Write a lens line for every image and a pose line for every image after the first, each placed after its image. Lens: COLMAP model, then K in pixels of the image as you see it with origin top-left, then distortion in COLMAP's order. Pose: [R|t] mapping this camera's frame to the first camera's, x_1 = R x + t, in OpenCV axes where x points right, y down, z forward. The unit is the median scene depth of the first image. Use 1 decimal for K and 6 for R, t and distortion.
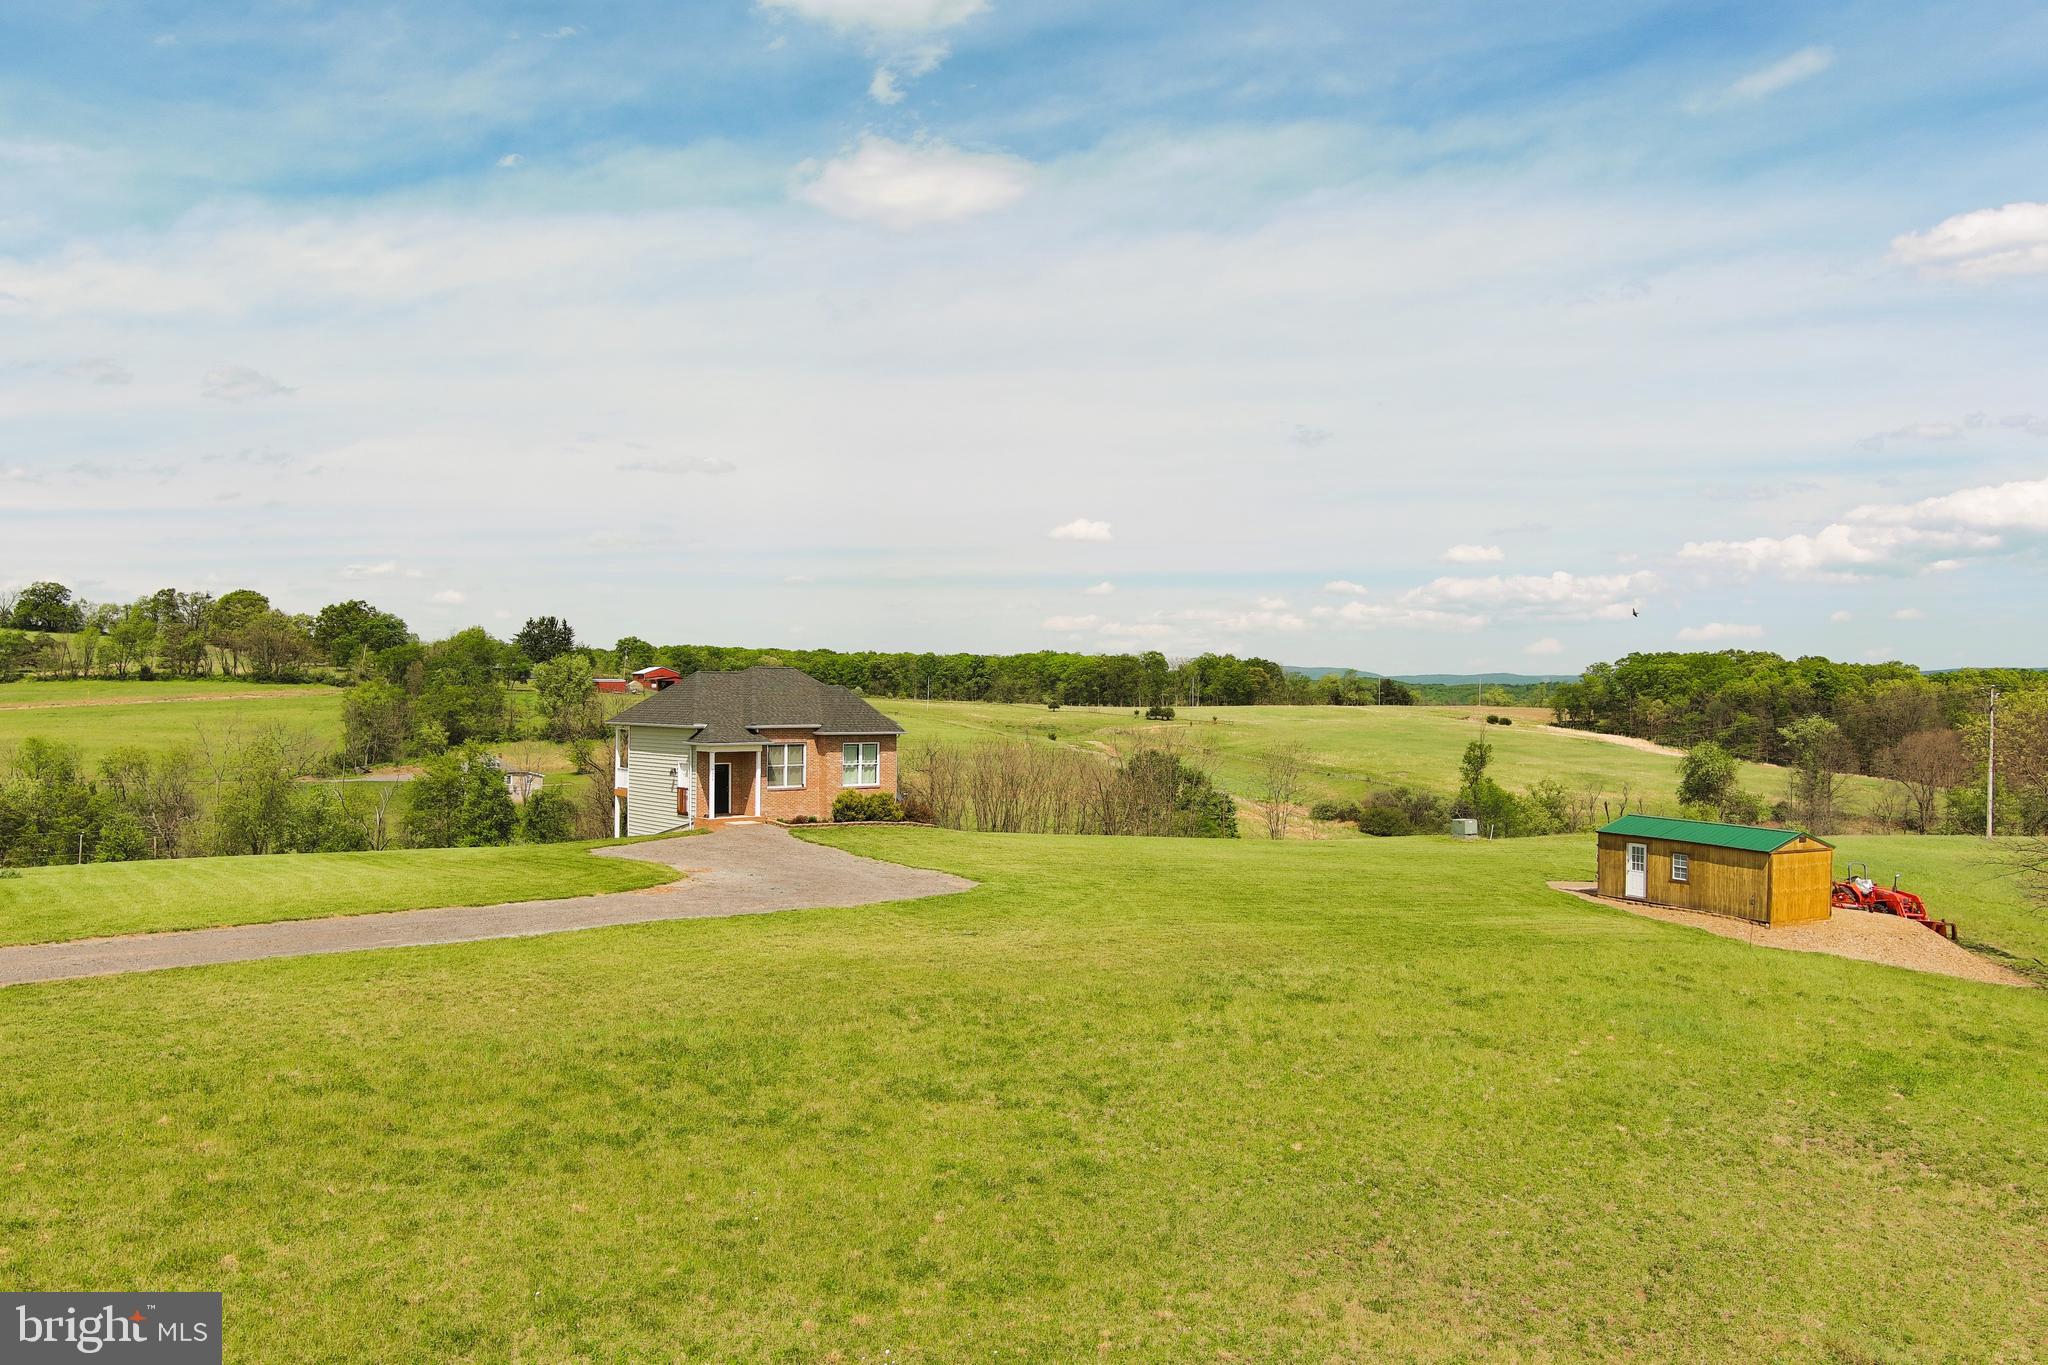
lens RADIAL K [[1586.1, 0, 1020.2], [0, 1586.1, 691.6], [0, 0, 1]] dist [0.050974, -0.070940]
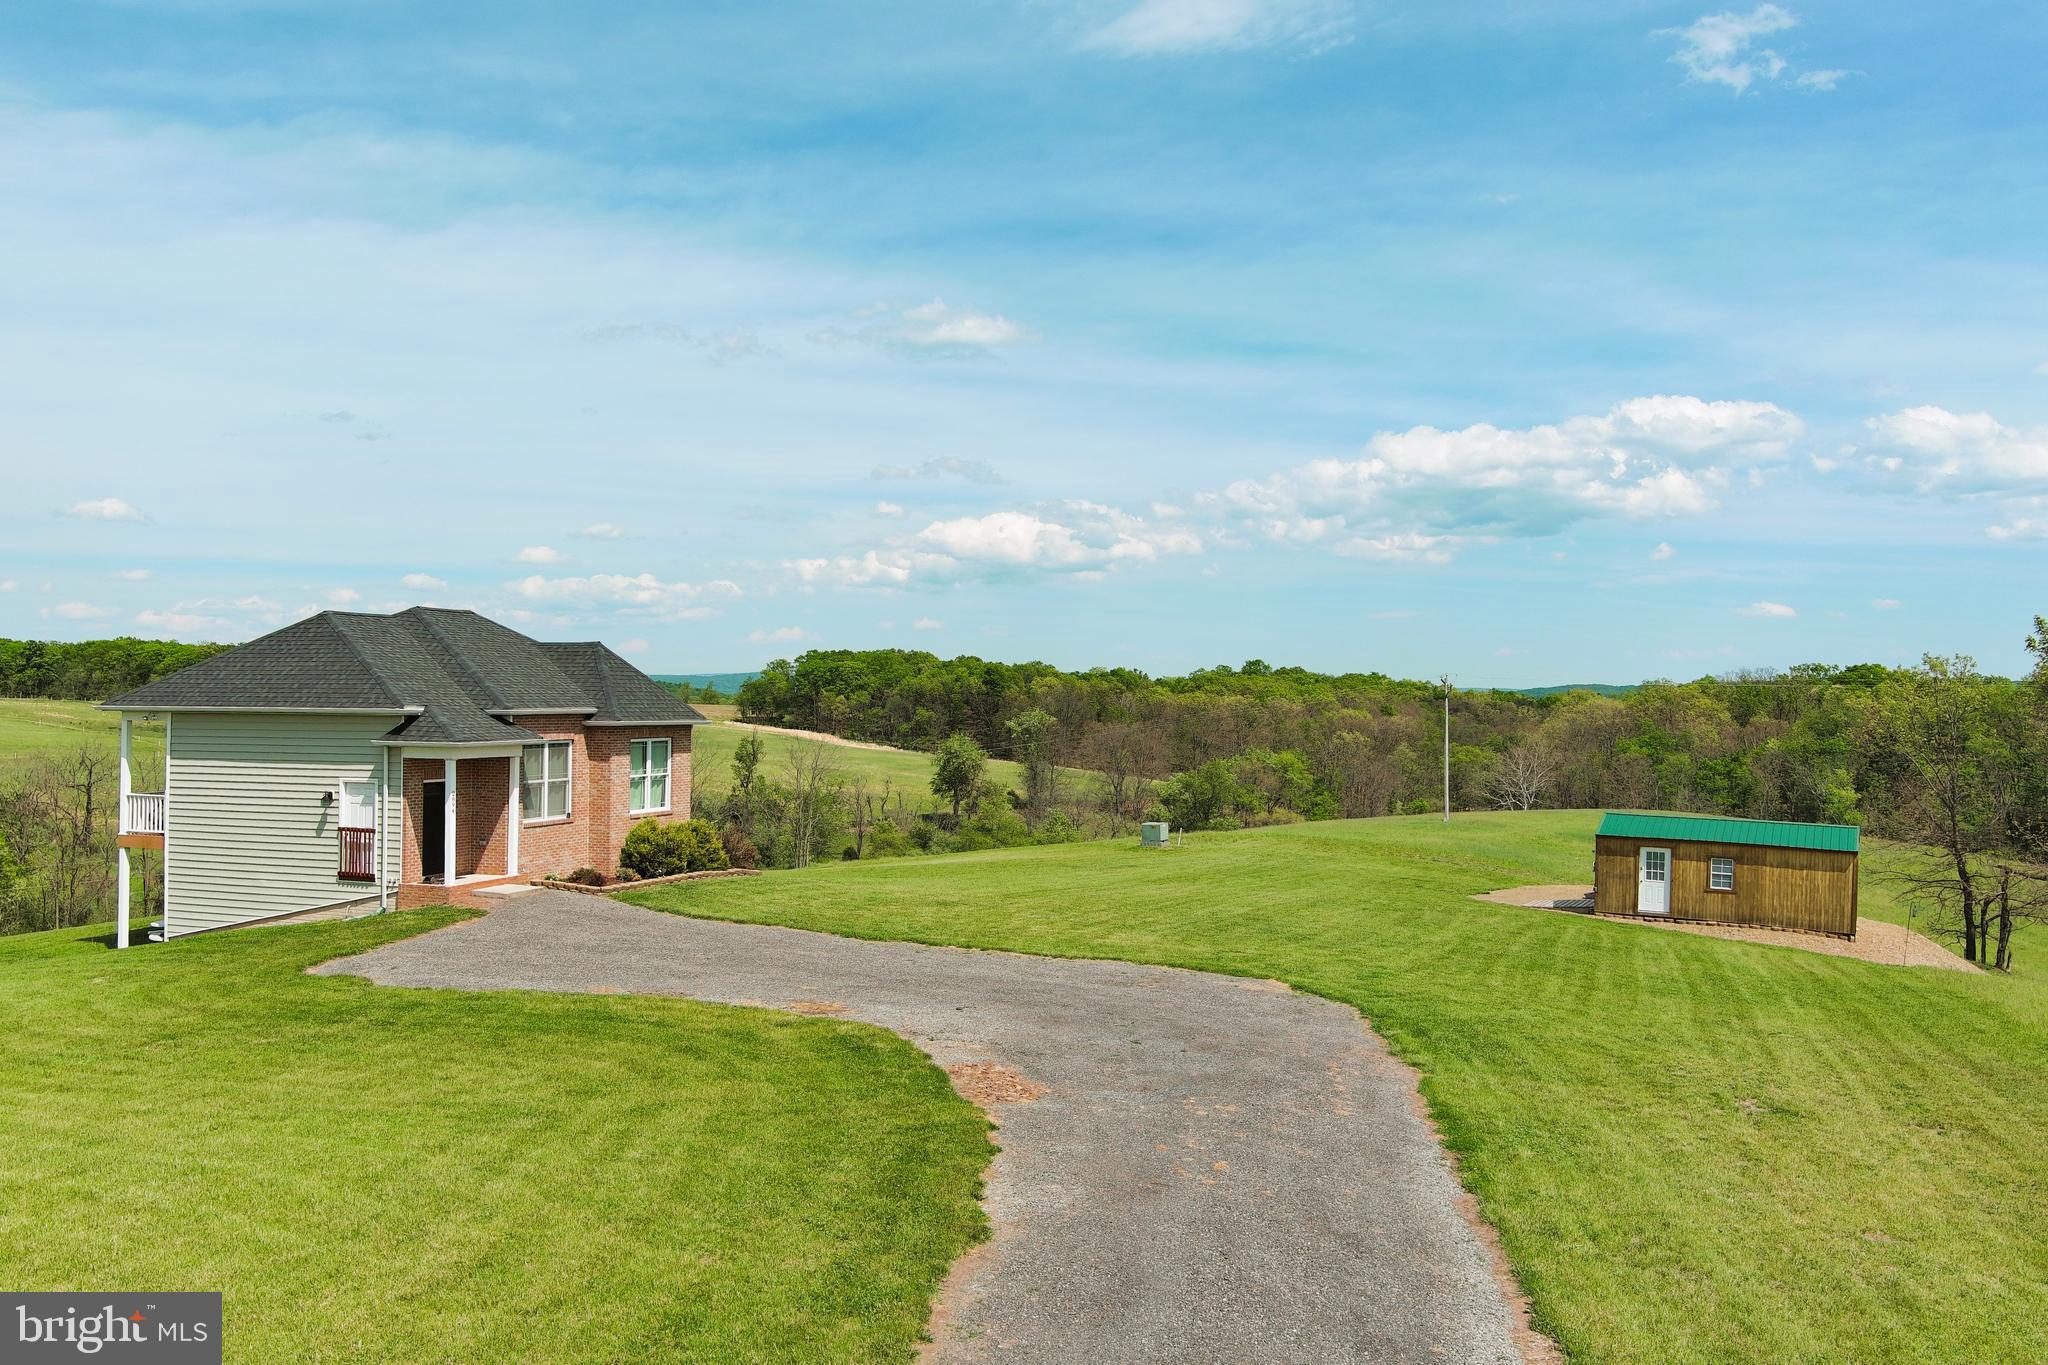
lens RADIAL K [[1586.1, 0, 1020.2], [0, 1586.1, 691.6], [0, 0, 1]] dist [0.050974, -0.070940]
pose [[0.849082, 0.002738, 0.528254, -0.064419], [-0.003135, 0.999995, -0.000145, 0.003081], [-0.528252, -0.001533, 0.849086, 0.092454]]
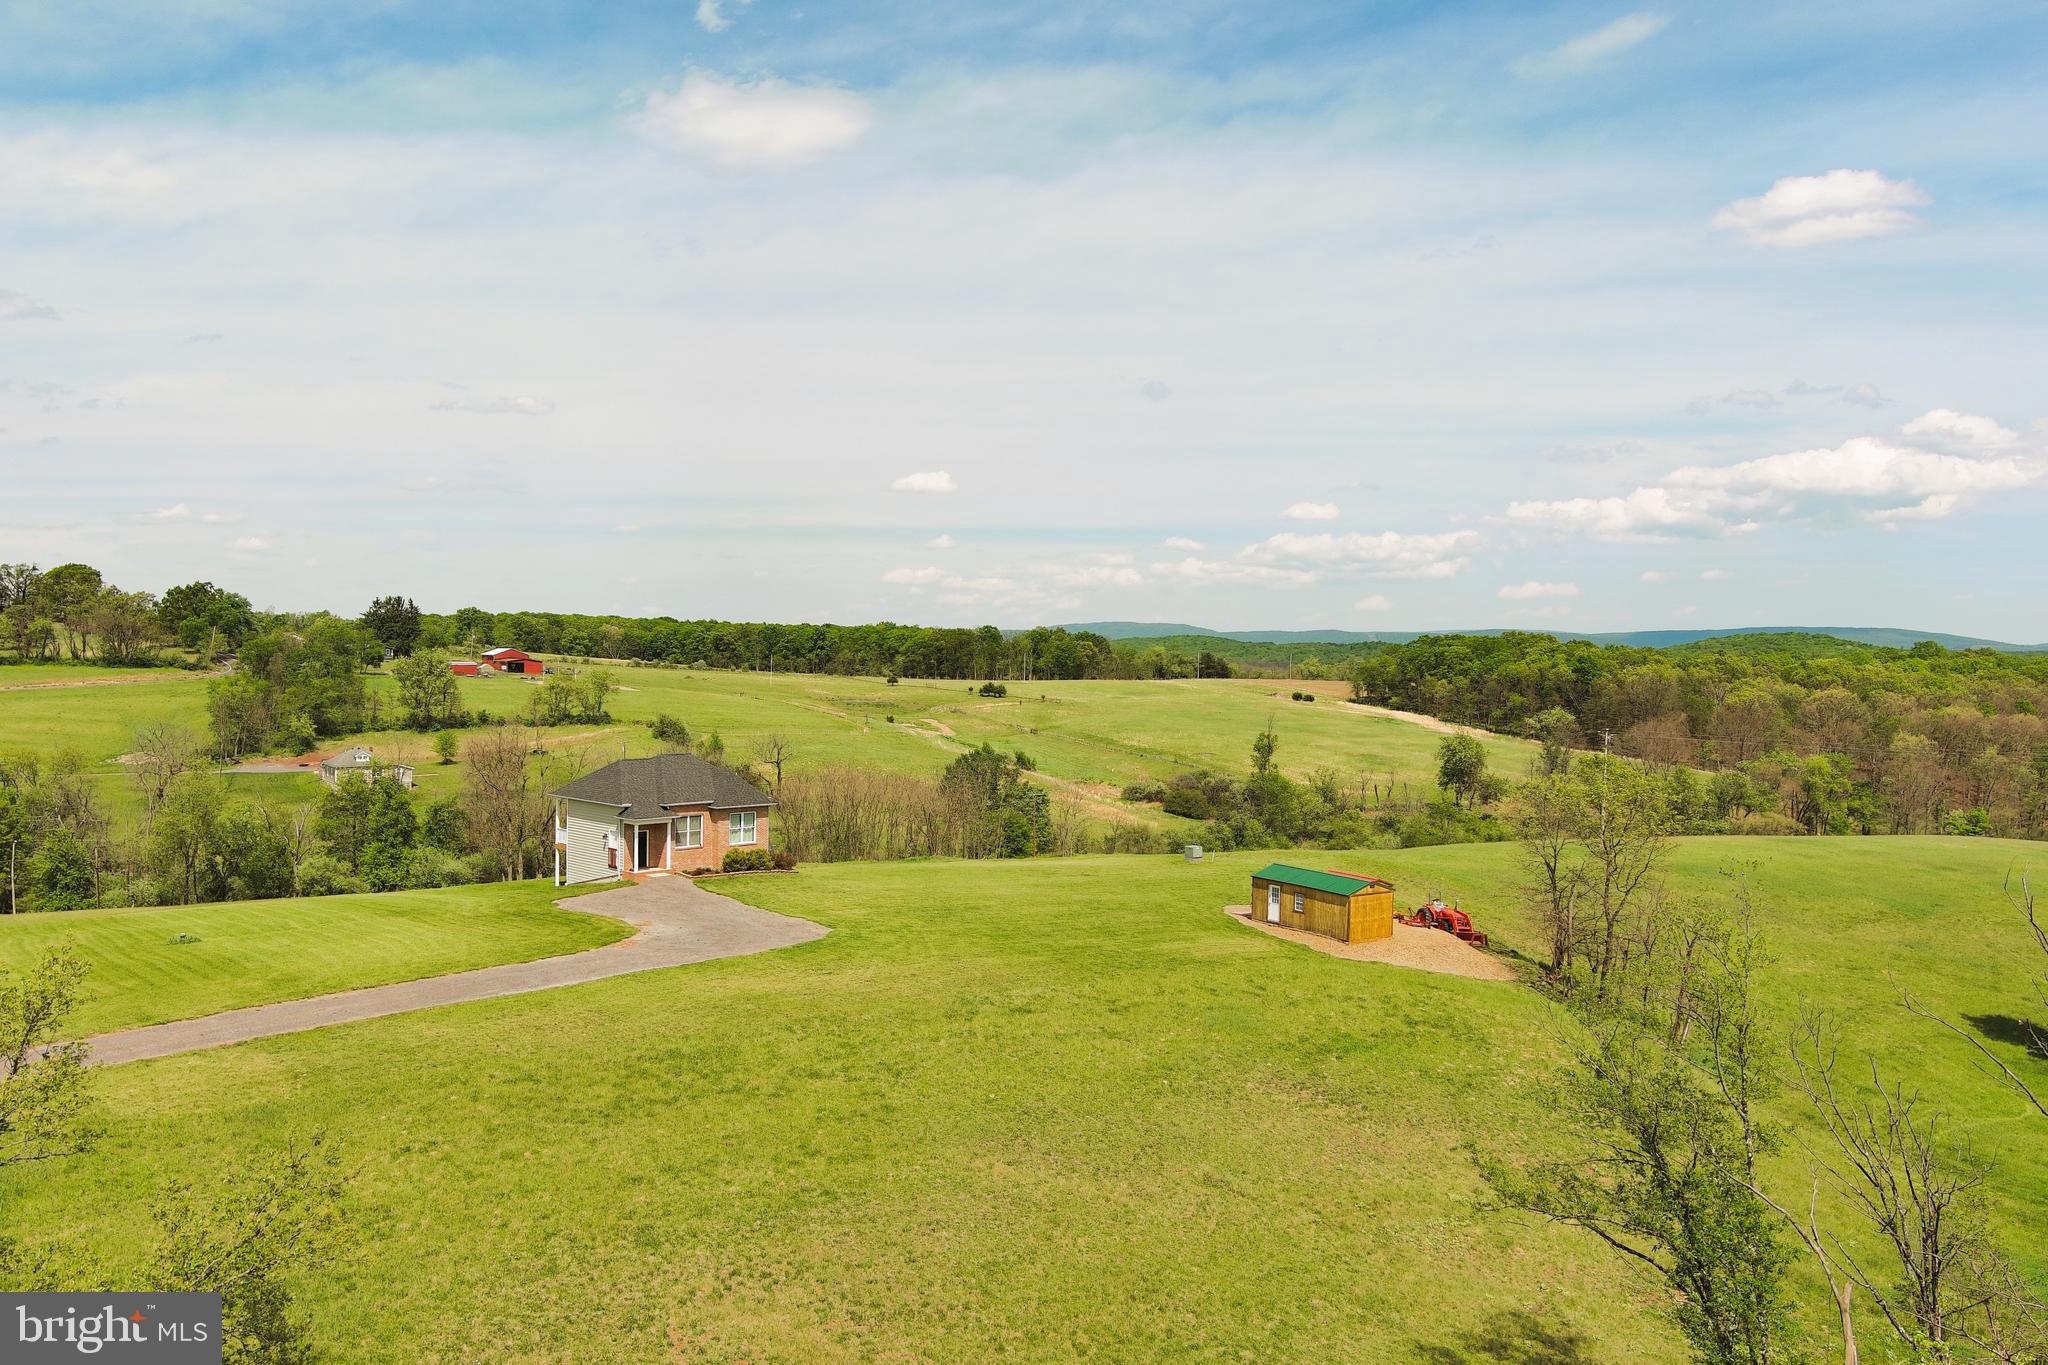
lens RADIAL K [[1586.1, 0, 1020.2], [0, 1586.1, 691.6], [0, 0, 1]] dist [0.050974, -0.070940]
pose [[0.994970, 0.001046, 0.100172, 0.000306], [-0.003979, 0.999569, 0.029078, -0.024911], [-0.100099, -0.029330, 0.994545, -0.086690]]
